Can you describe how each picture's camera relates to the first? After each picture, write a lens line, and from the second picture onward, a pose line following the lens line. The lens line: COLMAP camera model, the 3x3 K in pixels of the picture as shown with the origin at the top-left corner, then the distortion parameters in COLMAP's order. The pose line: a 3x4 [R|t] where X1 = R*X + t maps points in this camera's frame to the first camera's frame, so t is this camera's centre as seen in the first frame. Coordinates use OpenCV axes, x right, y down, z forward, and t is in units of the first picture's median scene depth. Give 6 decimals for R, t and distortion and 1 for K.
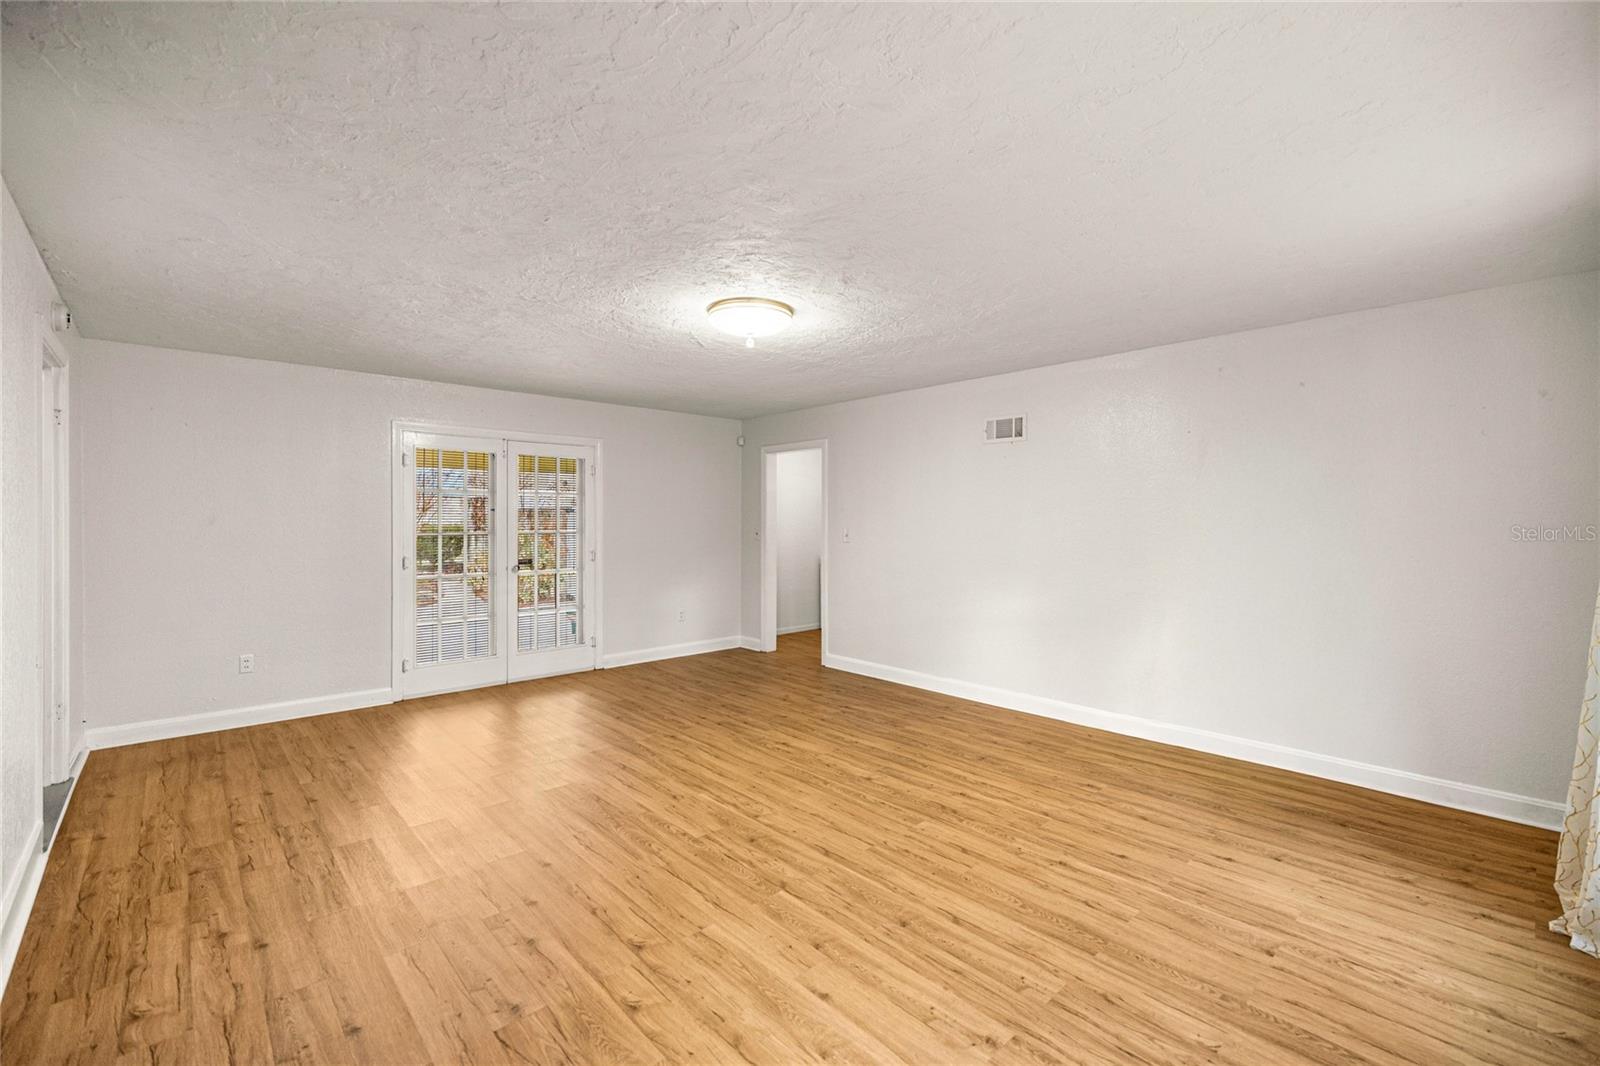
lens RADIAL K [[674.5, 0, 798.0], [0, 674.5, 521.8], [0, 0, 1]] dist [-0.001299, -0.000511]
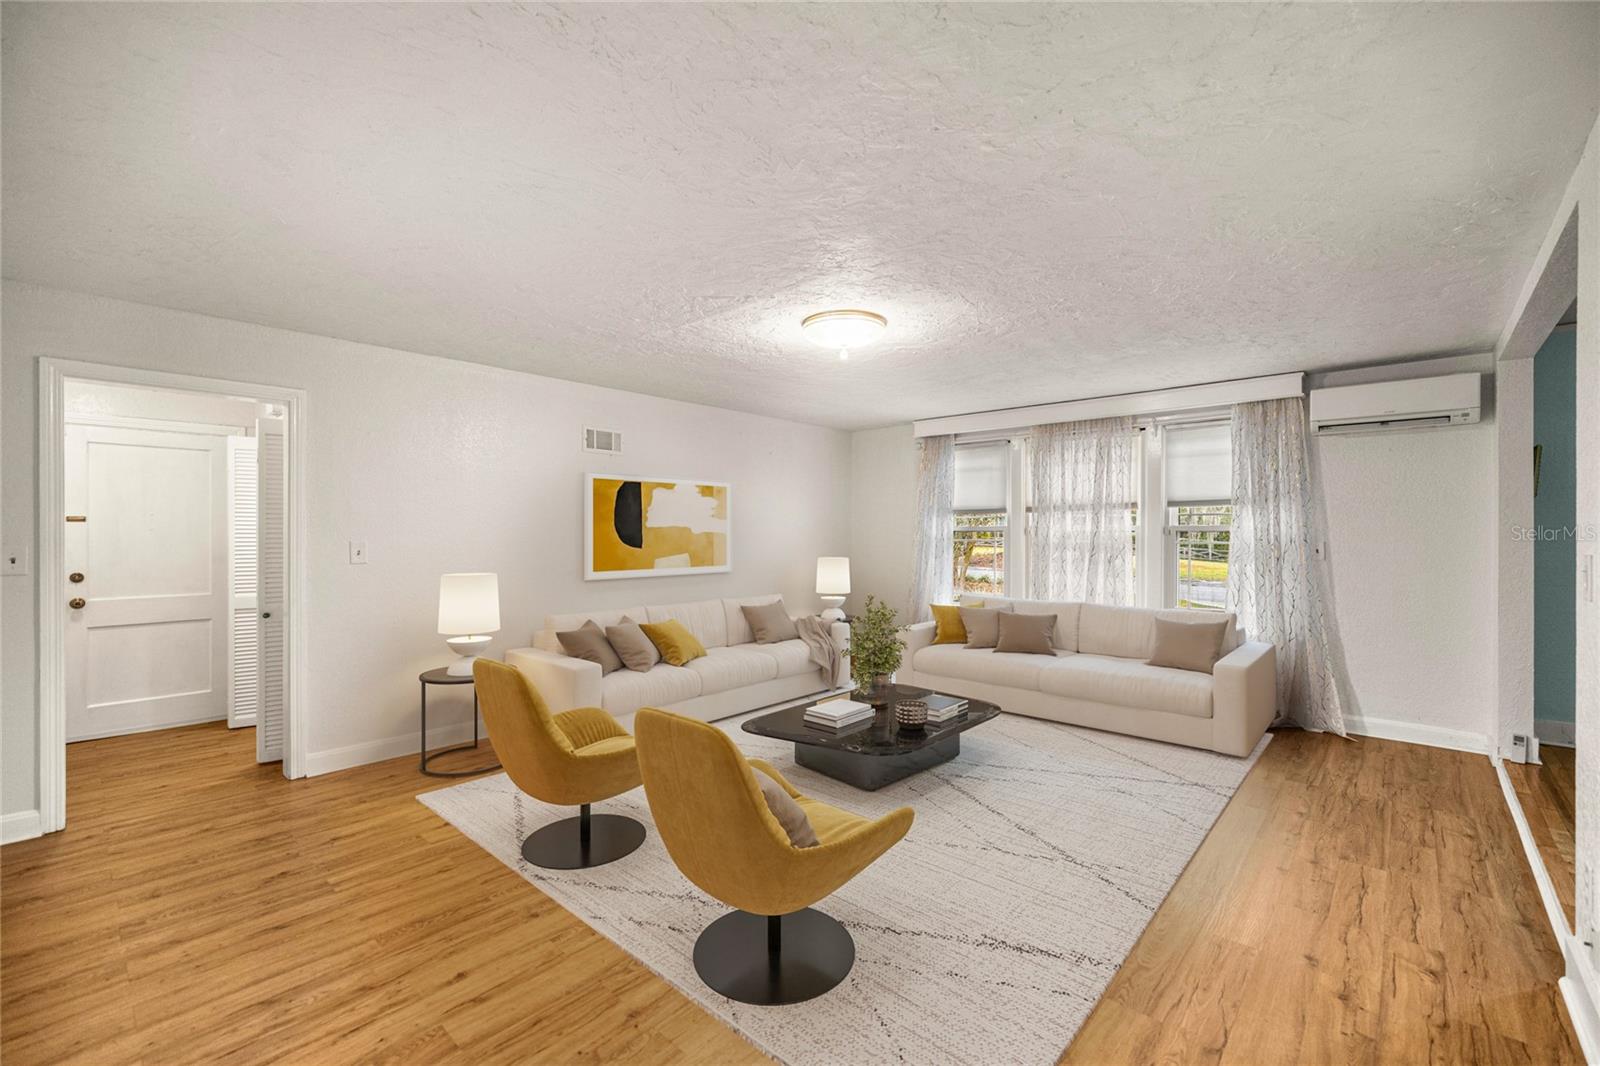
lens RADIAL K [[670.2, 0, 796.5], [0, 670.2, 534.2], [0, 0, 1]] dist [-0.001092, -0.000535]
pose [[-0.081282, -0.004076, 0.996683, -1.638025], [0.001366, 0.999990, 0.004201, 0.002815], [-0.996690, 0.001703, -0.081276, 1.752326]]
